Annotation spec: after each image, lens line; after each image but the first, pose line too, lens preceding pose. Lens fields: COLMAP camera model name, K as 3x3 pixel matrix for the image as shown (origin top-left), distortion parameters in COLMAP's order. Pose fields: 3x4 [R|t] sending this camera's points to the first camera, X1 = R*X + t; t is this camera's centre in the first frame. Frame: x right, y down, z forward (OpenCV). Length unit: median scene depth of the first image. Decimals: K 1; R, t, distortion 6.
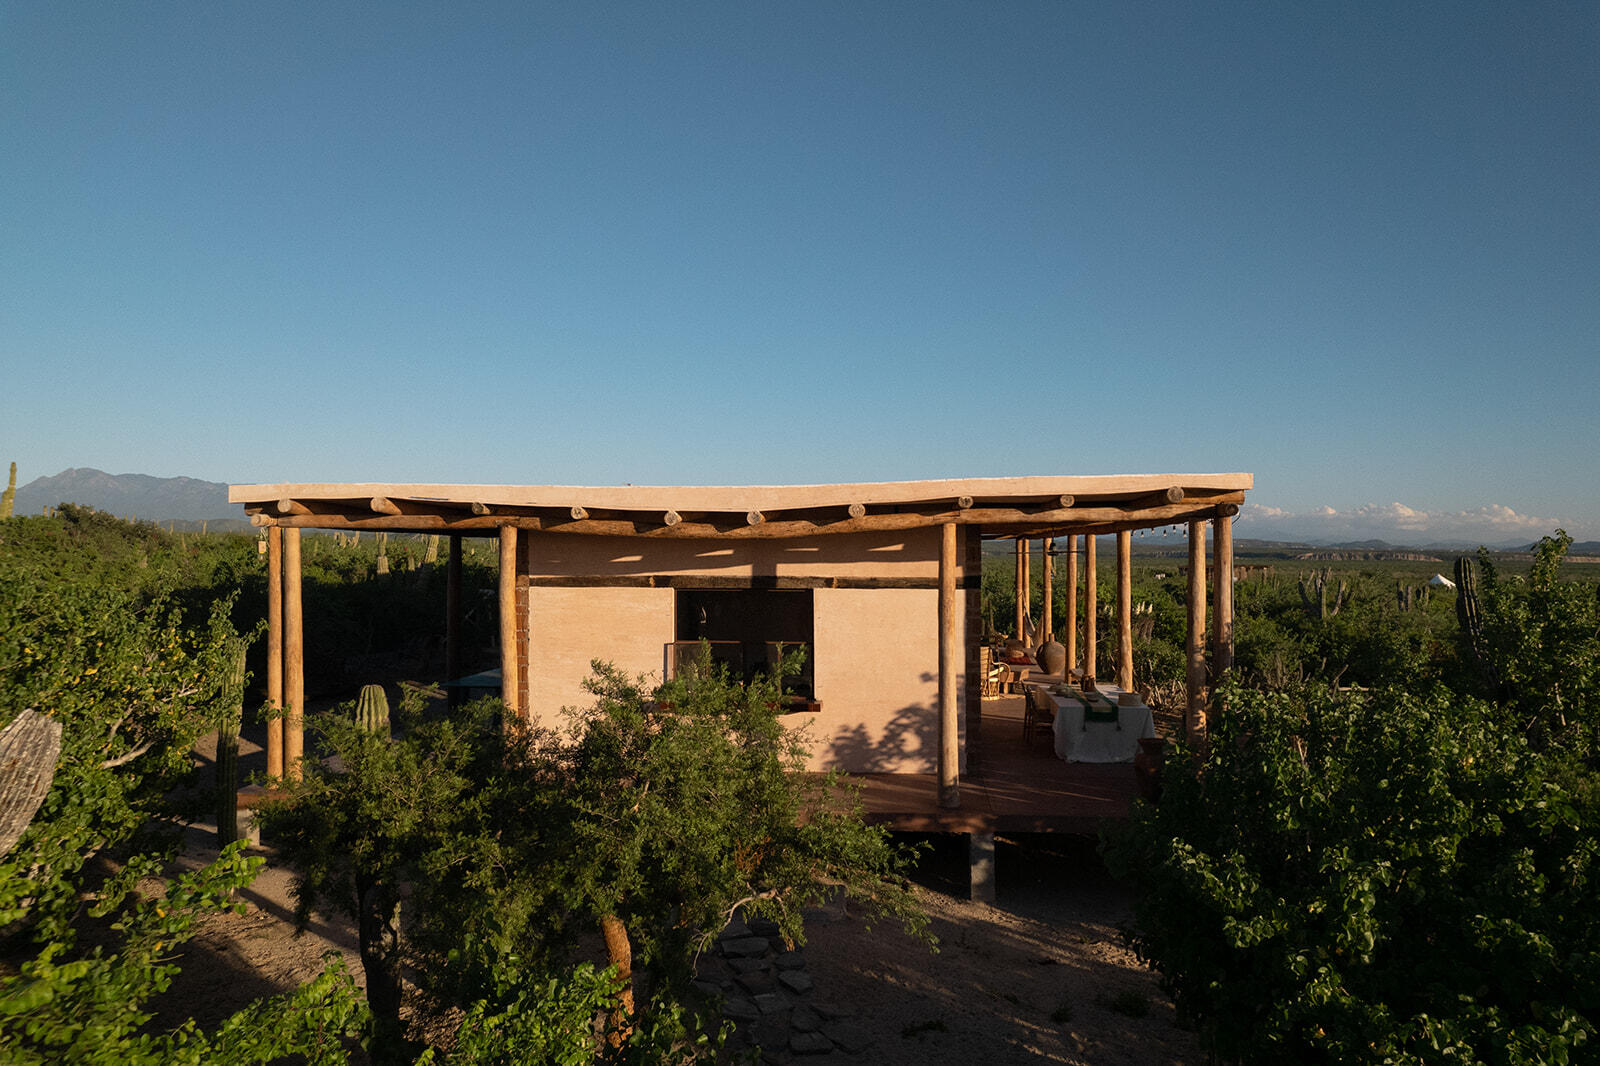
lens RADIAL K [[1017.1, 0, 800.1], [0, 1017.1, 539.5], [0, 0, 1]] dist [-0.004091, -0.000753]
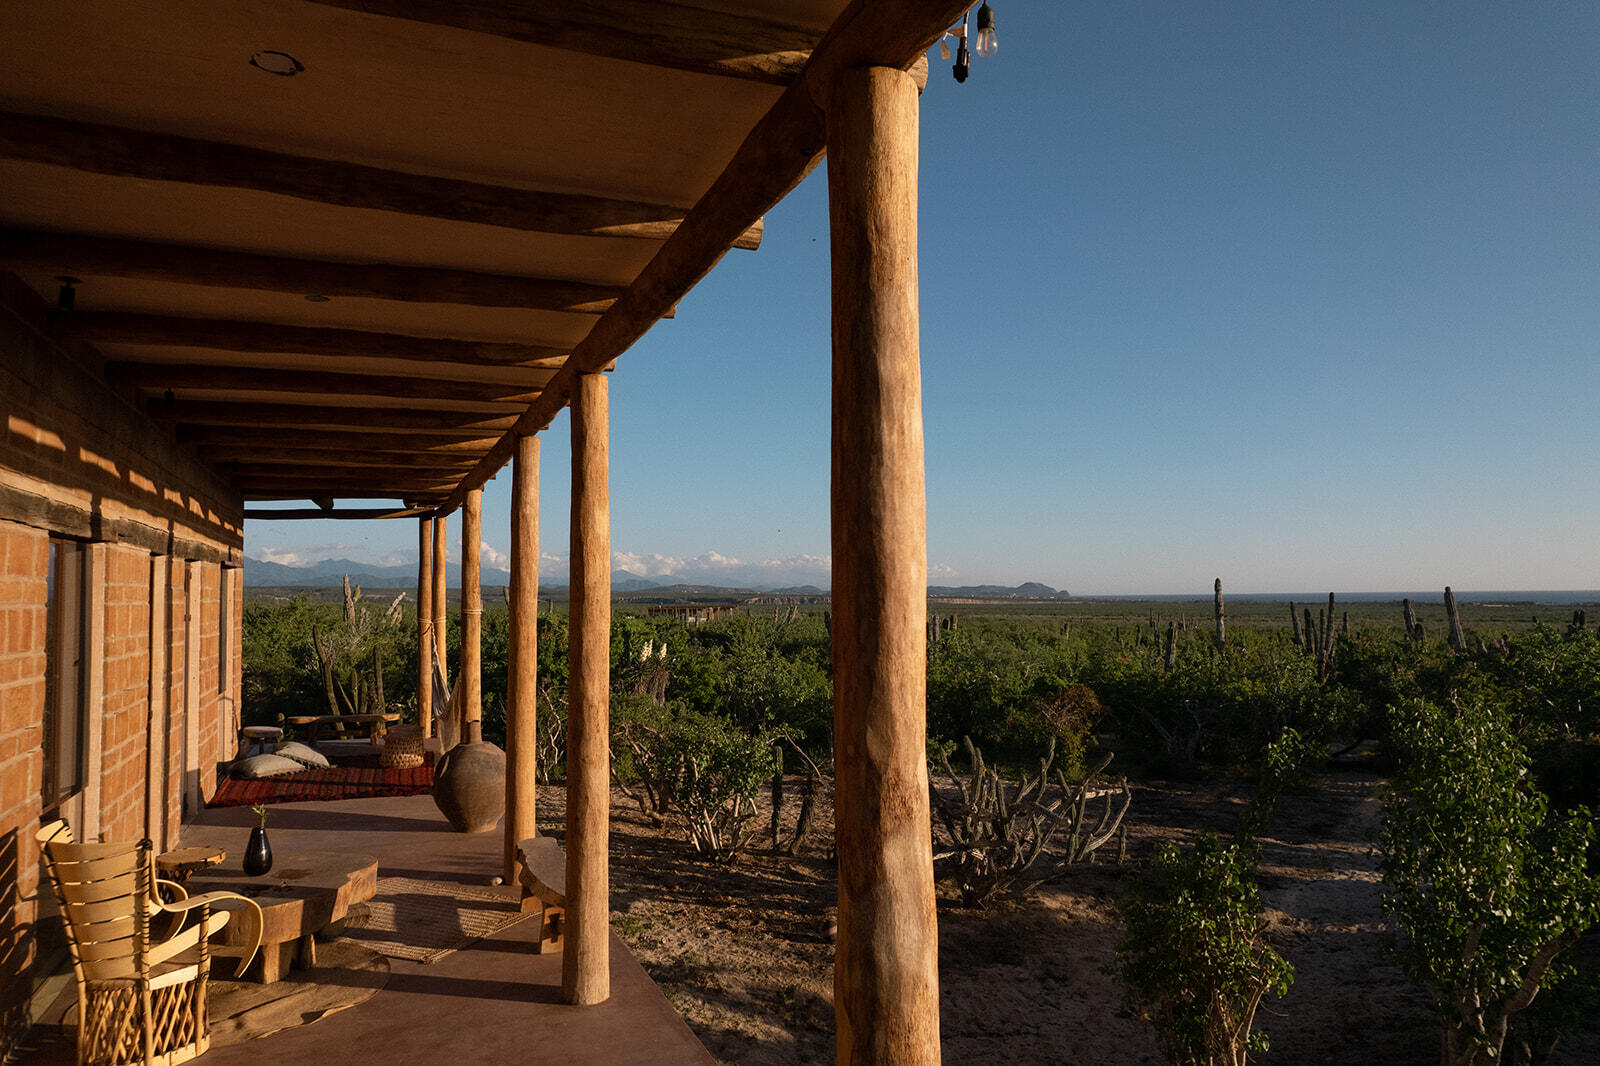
lens RADIAL K [[1062.2, 0, 796.4], [0, 1062.2, 532.3], [0, 0, 1]] dist [-0.019634, 0.007658]
pose [[0.876212, 0.022516, 0.481400, 0.144976], [0.001548, 0.998771, -0.049533, 0.037667], [-0.481923, 0.044146, 0.875101, 0.534617]]
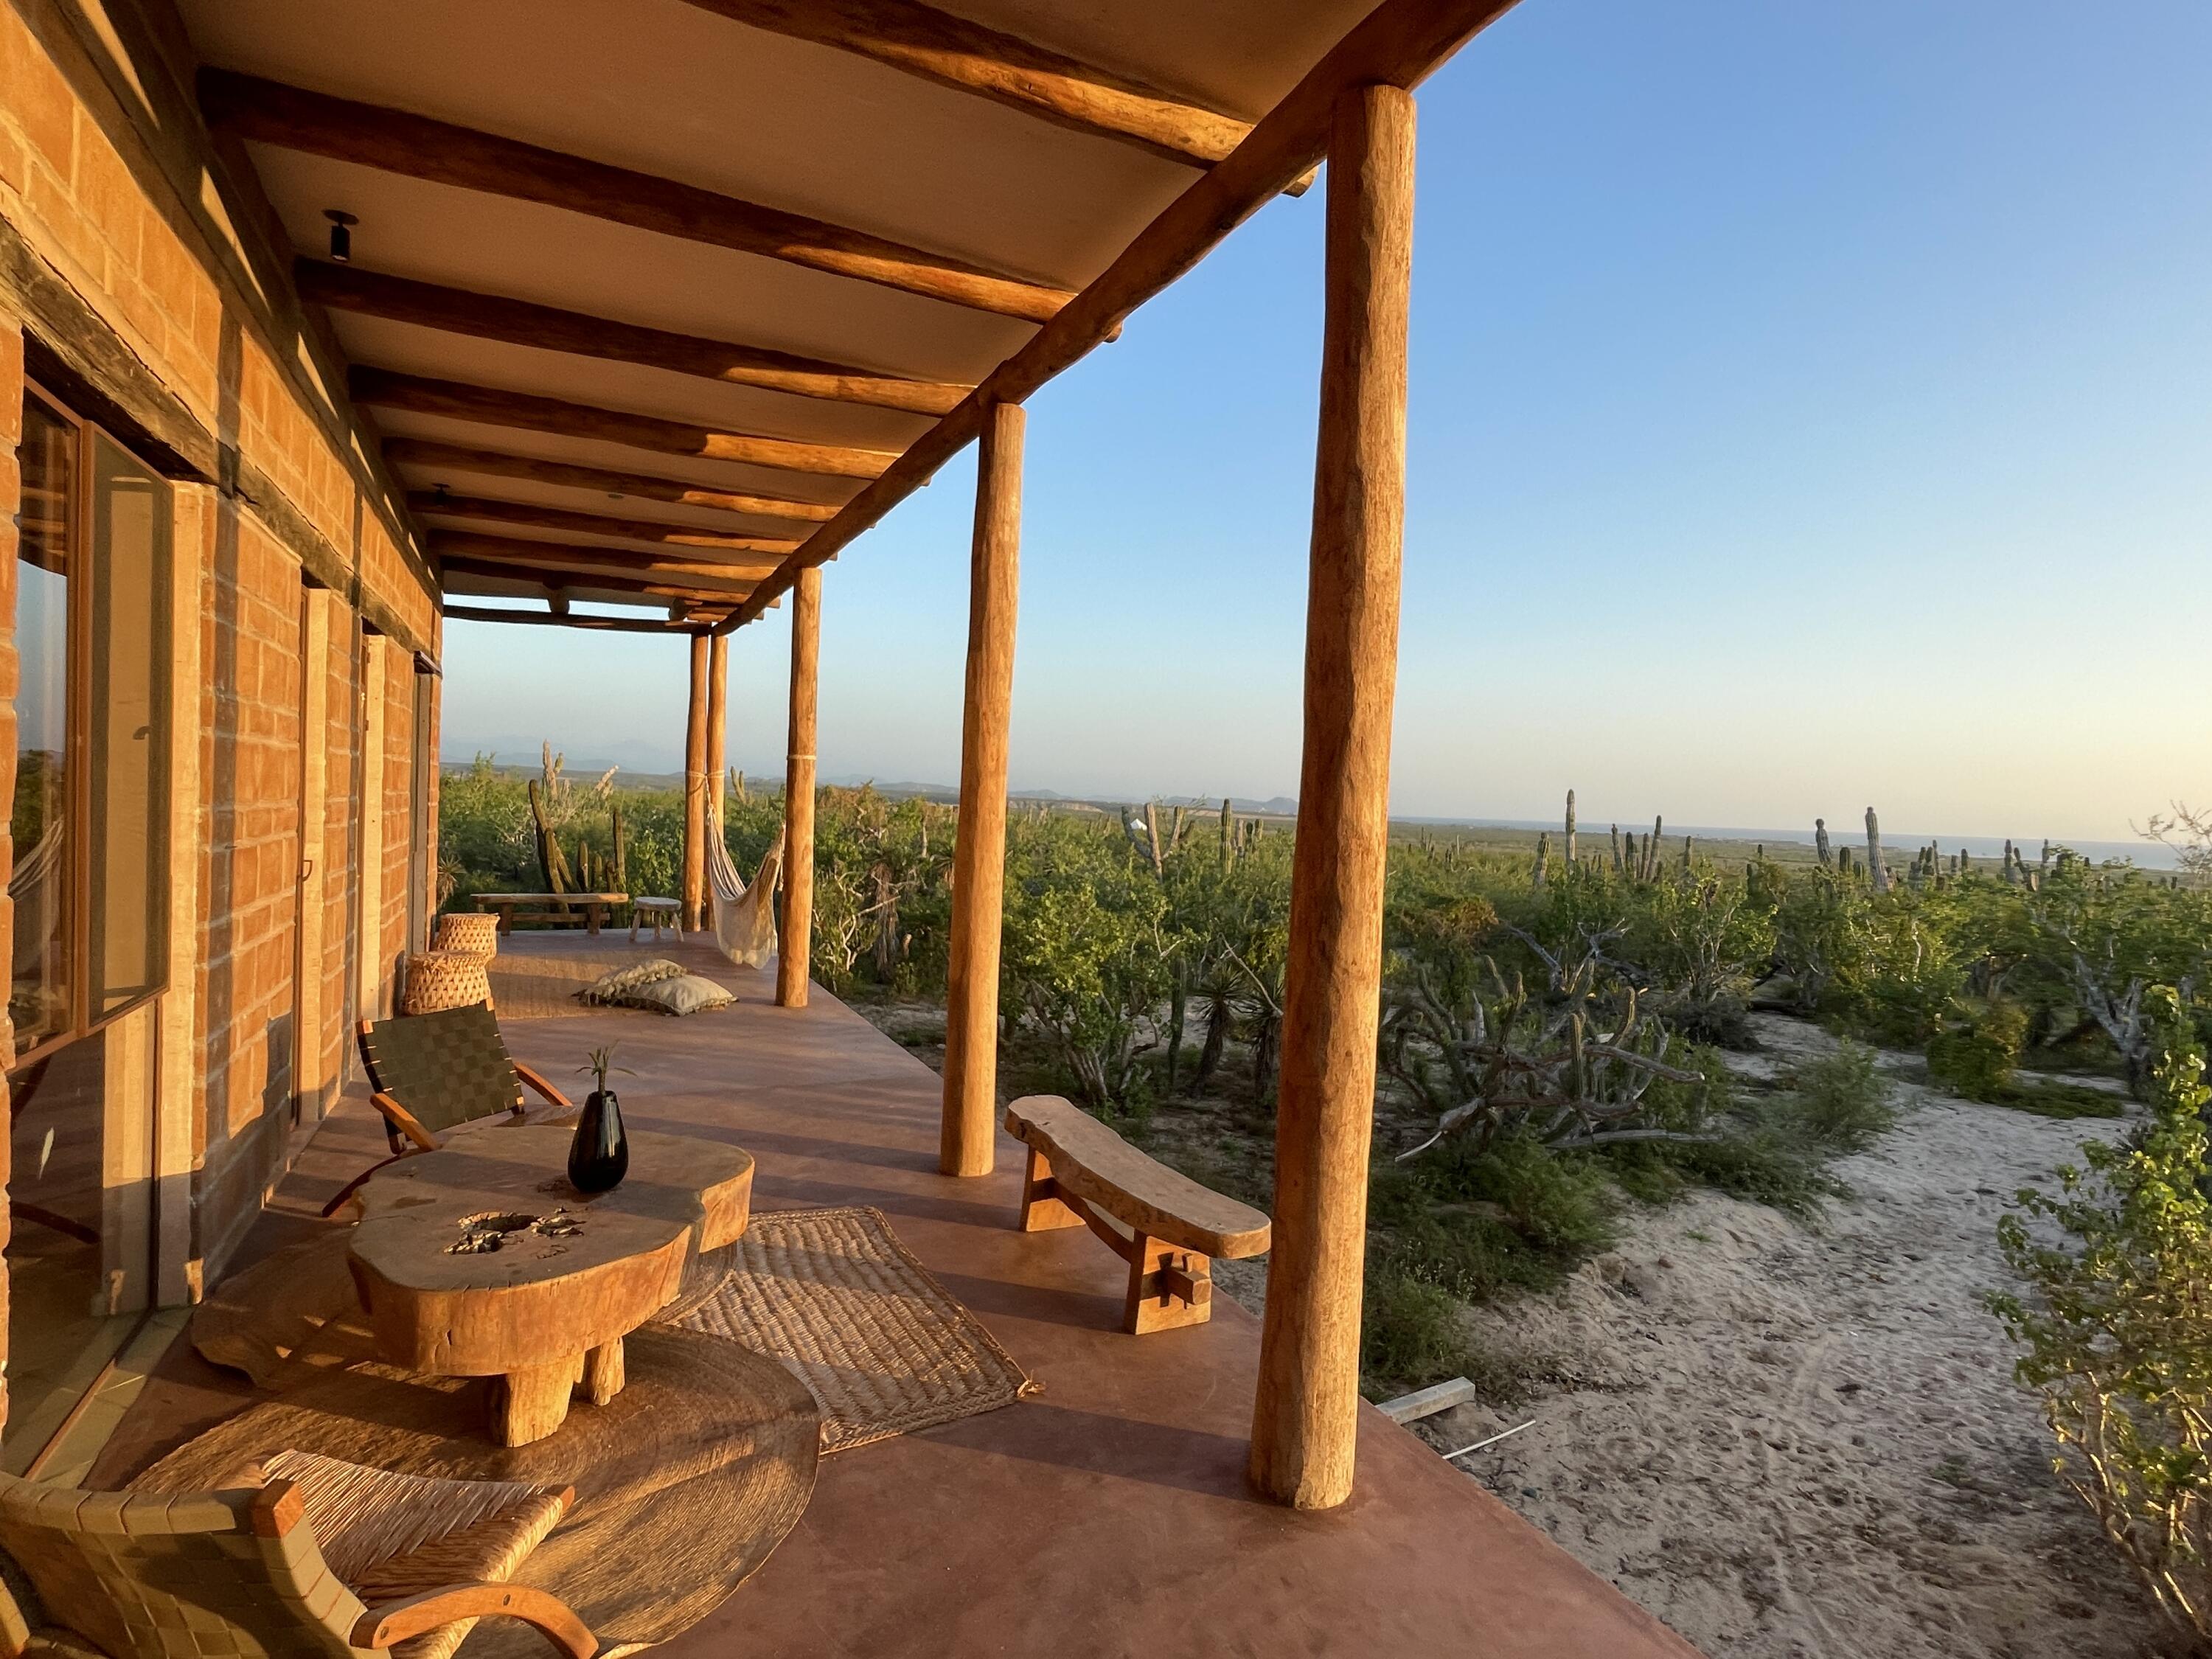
lens RADIAL K [[1098.5, 0, 1108.6], [0, 1098.5, 832.0], [0, 0, 1]] dist [-0.000725, -0.000795]
pose [[0.829365, 0.022049, 0.558272, 0.137756], [-0.047295, 0.998405, 0.030830, 0.059714], [-0.556702, -0.051973, 0.829085, 0.685988]]
